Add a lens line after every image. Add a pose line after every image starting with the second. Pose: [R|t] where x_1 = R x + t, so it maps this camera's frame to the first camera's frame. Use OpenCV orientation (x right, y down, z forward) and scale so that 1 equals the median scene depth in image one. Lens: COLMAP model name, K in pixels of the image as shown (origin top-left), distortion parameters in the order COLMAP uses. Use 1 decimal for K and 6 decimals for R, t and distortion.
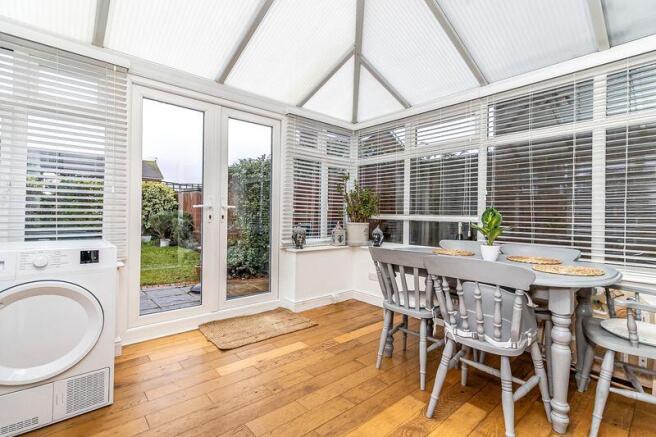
lens RADIAL K [[300.4, 0, 327.7], [0, 300.4, 217.3], [0, 0, 1]] dist [0.003617, -0.000607]
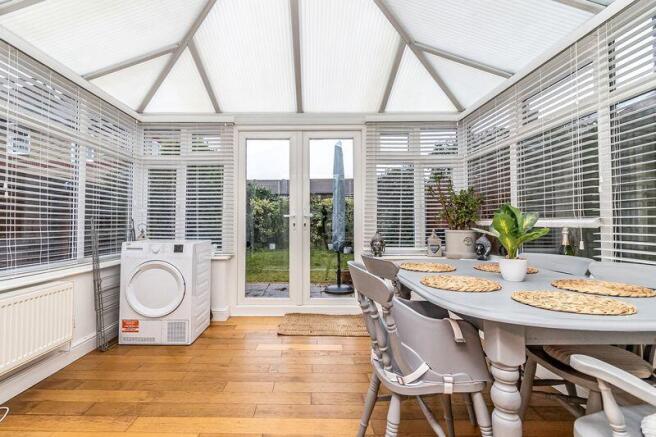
lens RADIAL K [[318.1, 0, 327.5], [0, 318.1, 217.5], [0, 0, 1]] dist [0.000054, 0.000251]
pose [[0.752206, -0.028489, -0.658311, 0.529281], [0.006116, 0.999324, -0.036258, 0.016155], [0.658899, 0.023248, 0.751872, 0.127147]]
